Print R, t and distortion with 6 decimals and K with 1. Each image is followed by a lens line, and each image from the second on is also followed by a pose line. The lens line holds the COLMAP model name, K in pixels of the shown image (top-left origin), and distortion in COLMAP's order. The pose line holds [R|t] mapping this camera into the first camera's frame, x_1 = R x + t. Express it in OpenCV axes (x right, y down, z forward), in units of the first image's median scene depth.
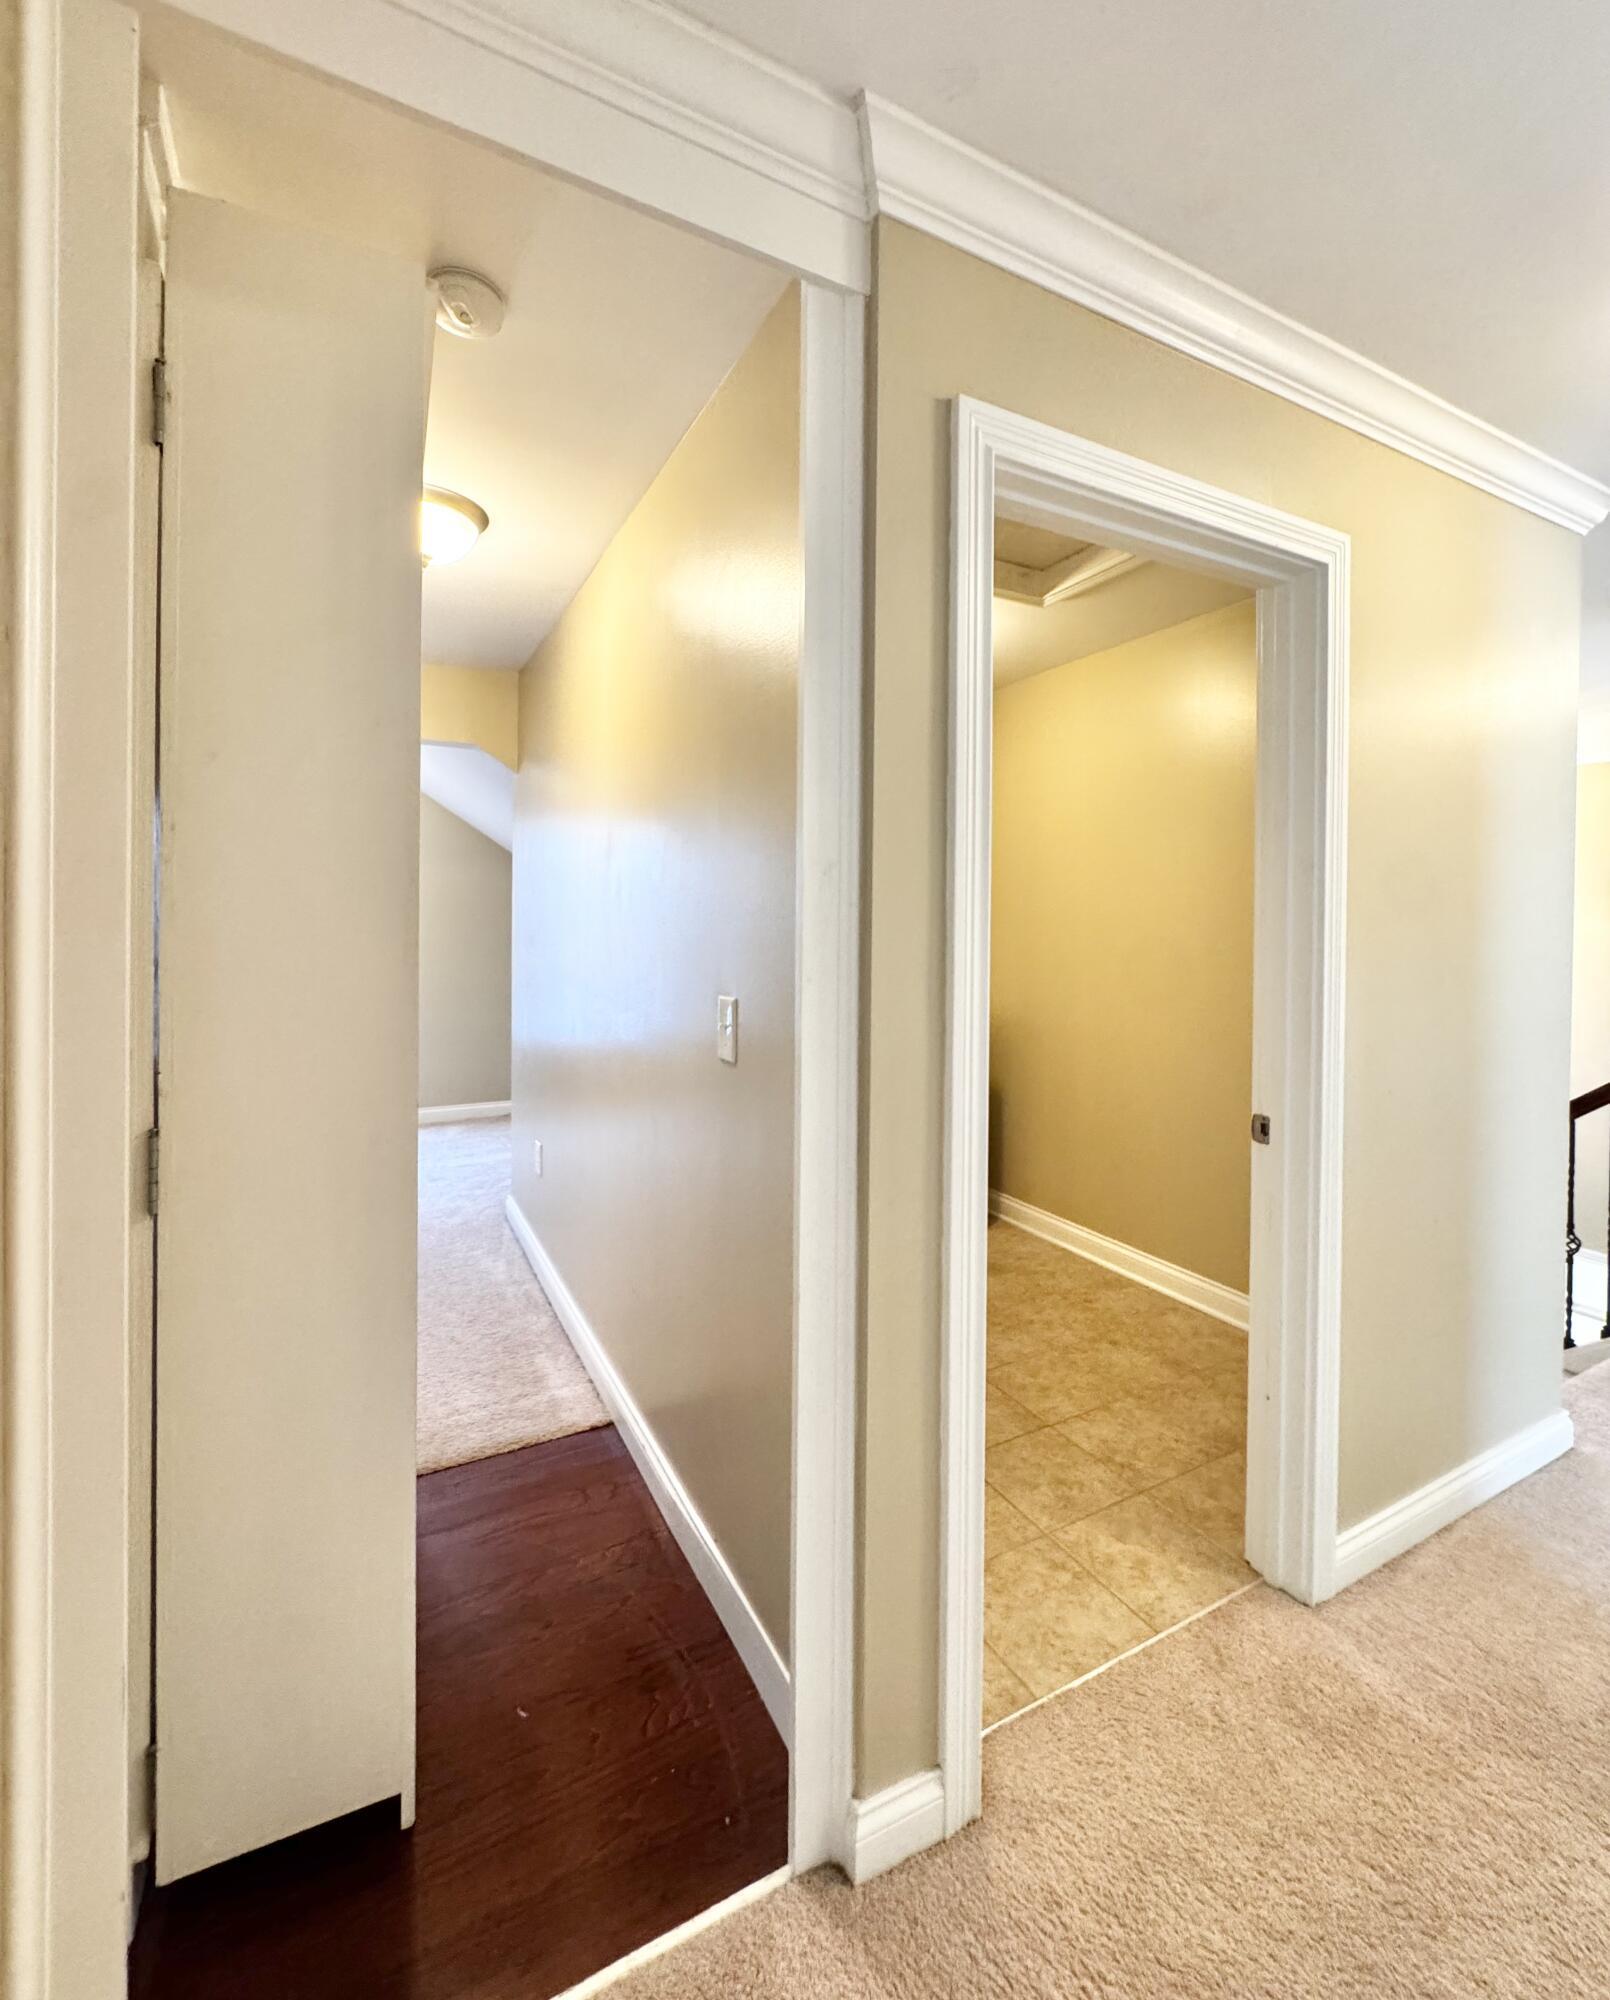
lens RADIAL K [[867.5, 0, 807.4], [0, 867.5, 930.5], [0, 0, 1]] dist [-0.002640, 0.000825]
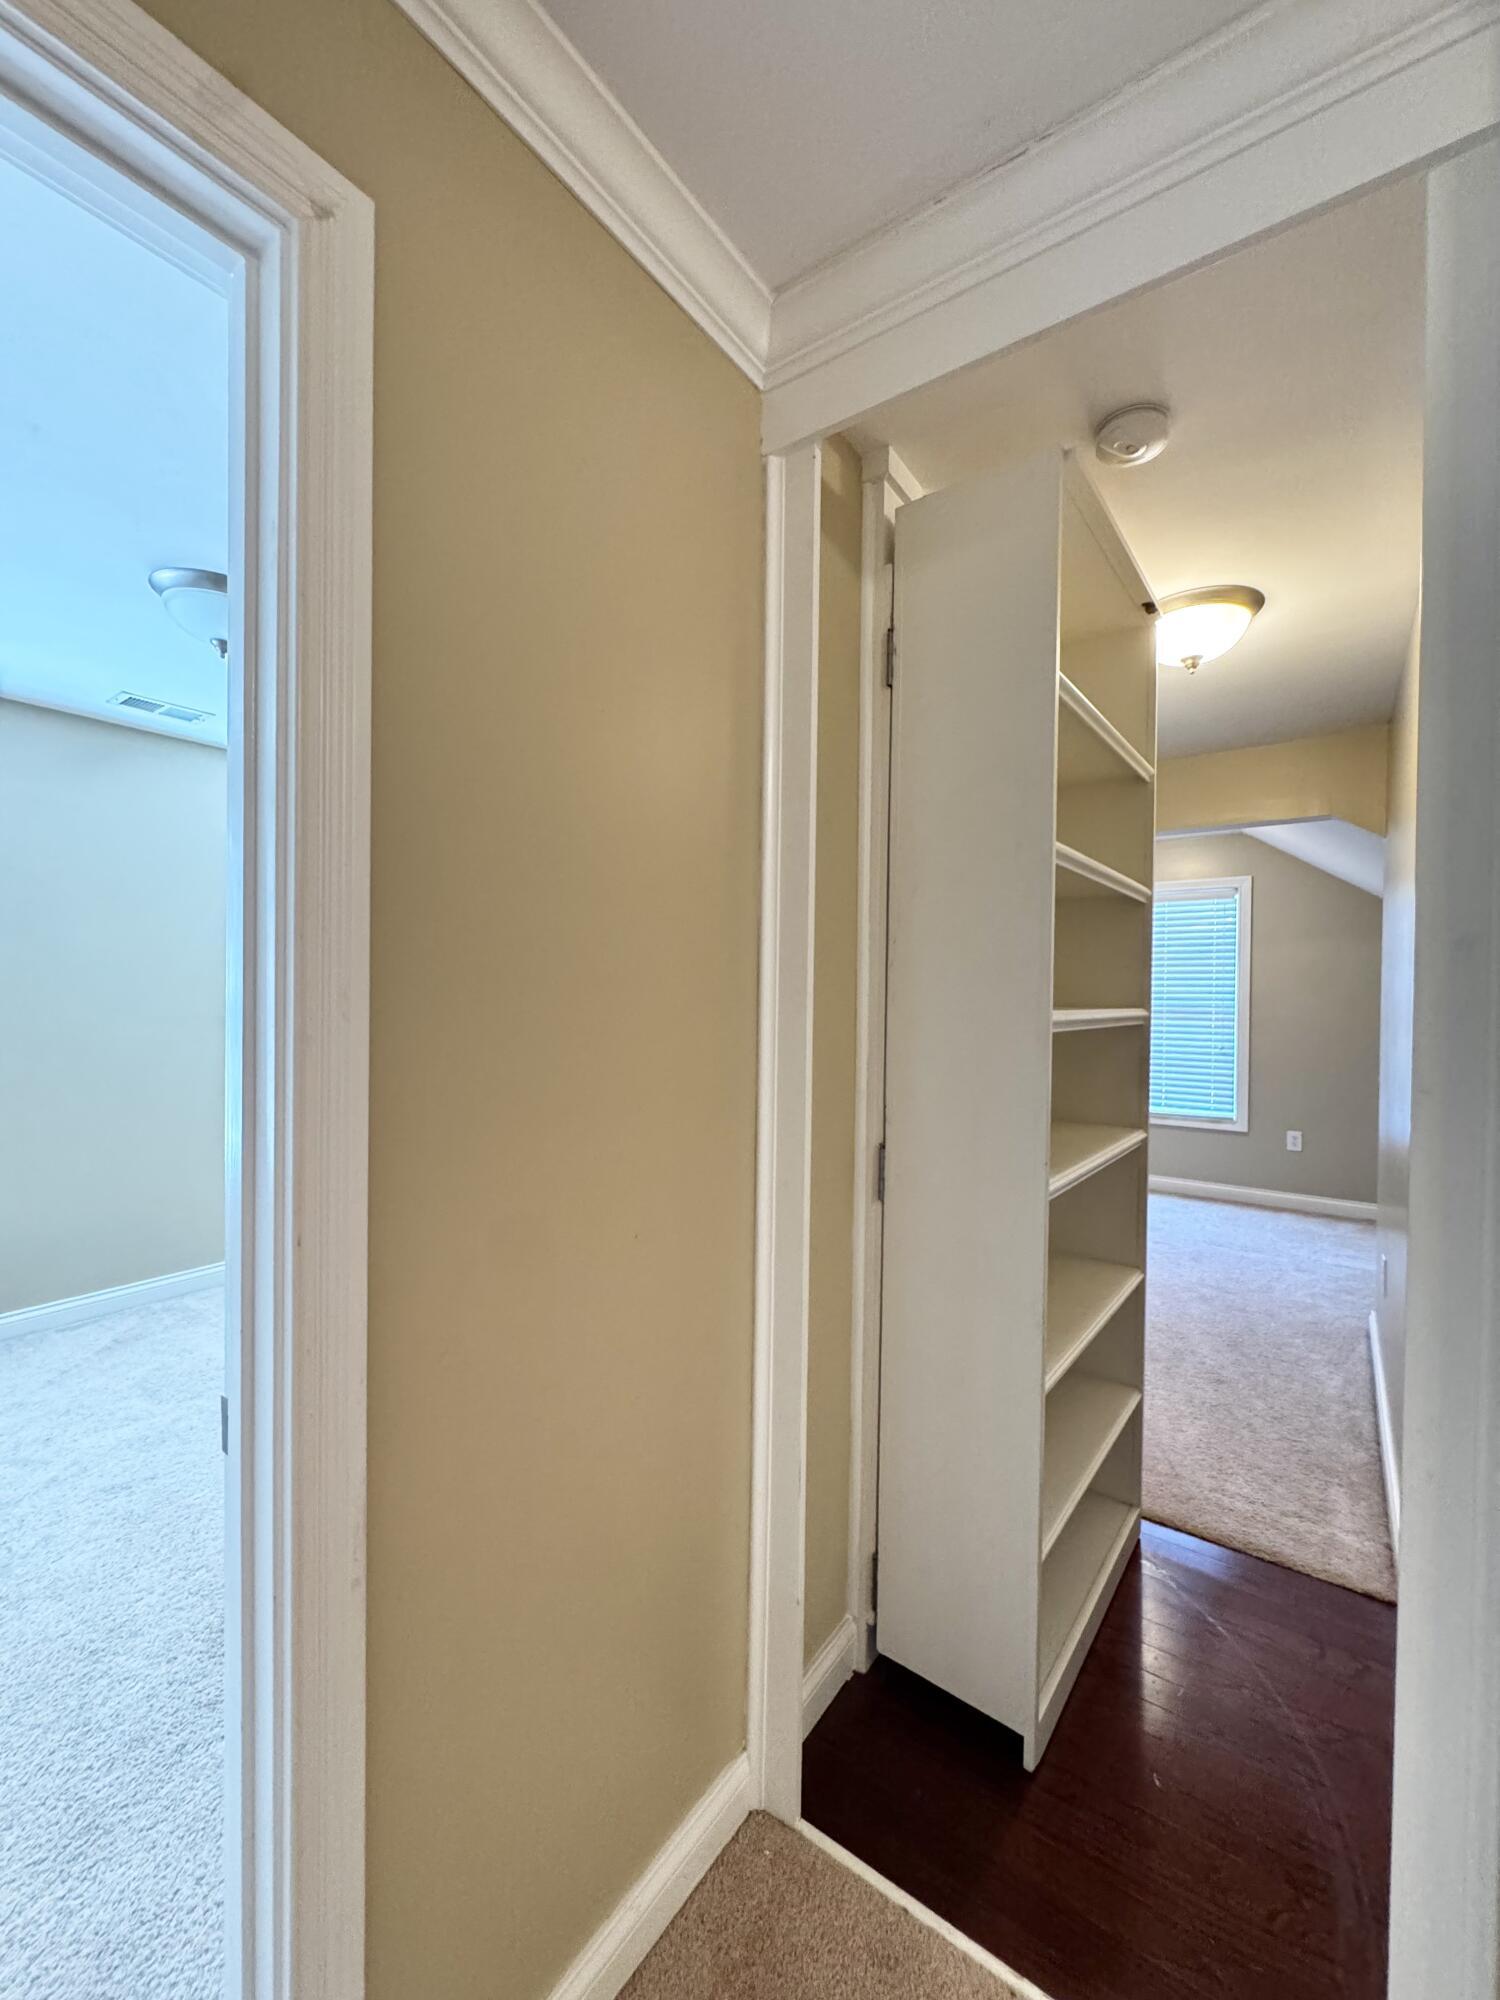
lens RADIAL K [[808.8, 0, 751.0], [0, 808.8, 999.1], [0, 0, 1]] dist [-0.003308, 0.000572]
pose [[0.438171, 0.001110, -0.898891, 0.258924], [-0.013320, 0.999897, -0.005258, -0.005976], [0.898793, 0.014277, 0.438141, 0.116054]]
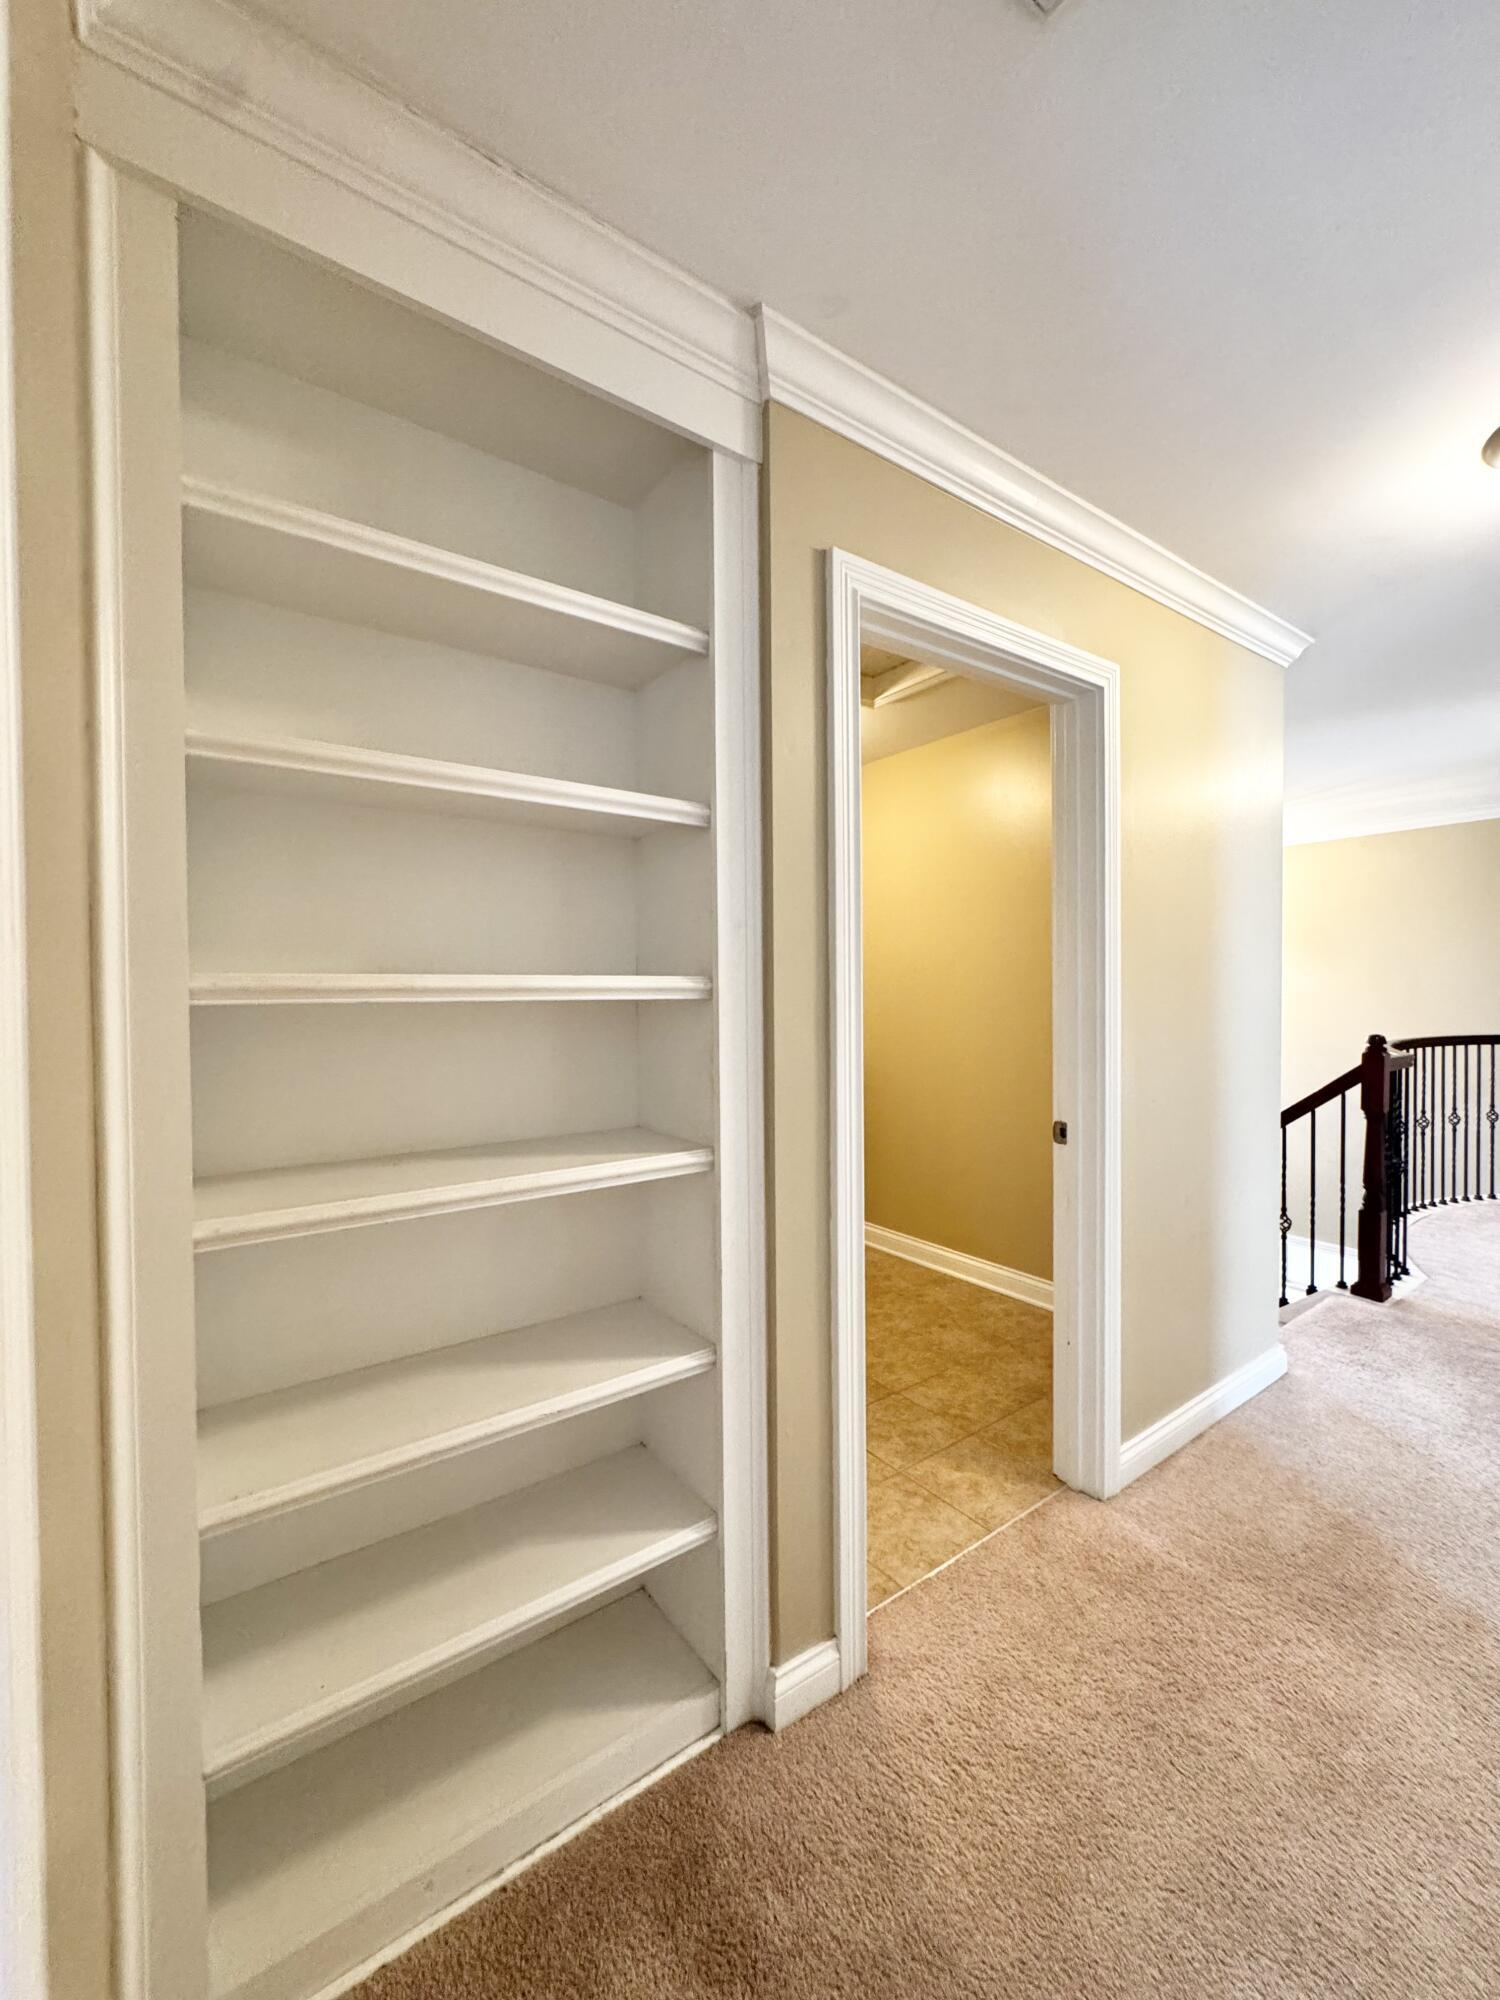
lens RADIAL K [[808.8, 0, 752.3], [0, 808.8, 1005.7], [0, 0, 1]] dist [-0.003308, 0.000572]
pose [[0.990048, -0.021682, 0.139049, -0.087853], [0.020298, 0.999729, 0.011363, 0.023303], [-0.139257, -0.008427, 0.990220, -0.111146]]
